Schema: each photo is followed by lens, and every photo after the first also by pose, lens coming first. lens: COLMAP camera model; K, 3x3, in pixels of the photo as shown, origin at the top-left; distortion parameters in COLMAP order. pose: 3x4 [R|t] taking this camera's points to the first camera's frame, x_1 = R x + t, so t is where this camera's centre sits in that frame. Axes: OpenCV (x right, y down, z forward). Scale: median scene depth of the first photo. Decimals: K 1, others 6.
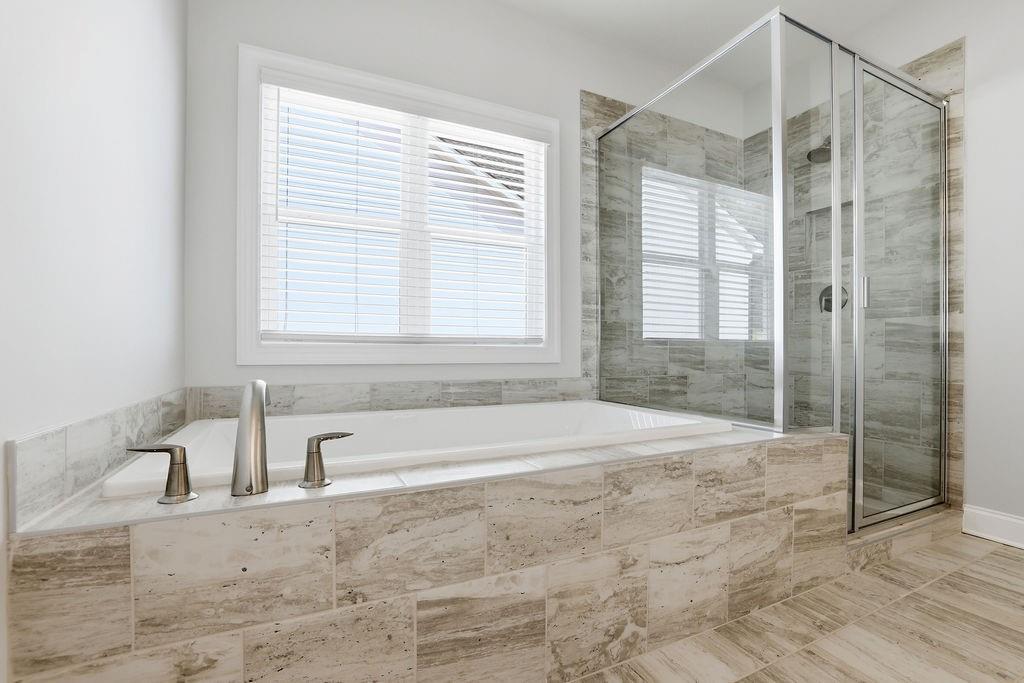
lens RADIAL K [[469.7, 0, 511.1], [0, 469.7, 355.5], [0, 0, 1]] dist [-0.040871, 0.001013]
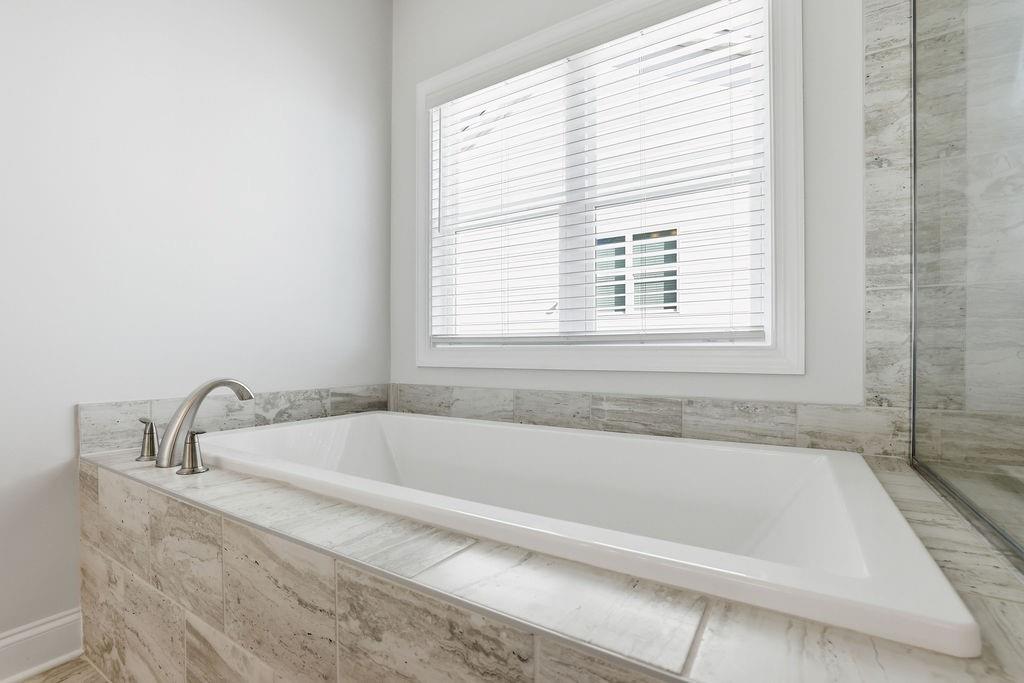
lens RADIAL K [[469.7, 0, 511.1], [0, 469.7, 355.5], [0, 0, 1]] dist [-0.040871, 0.001013]
pose [[0.519073, -0.000968, -0.854729, 0.433351], [-0.007086, 0.999960, -0.005436, -0.000847], [0.854701, 0.008878, 0.519045, 0.507312]]
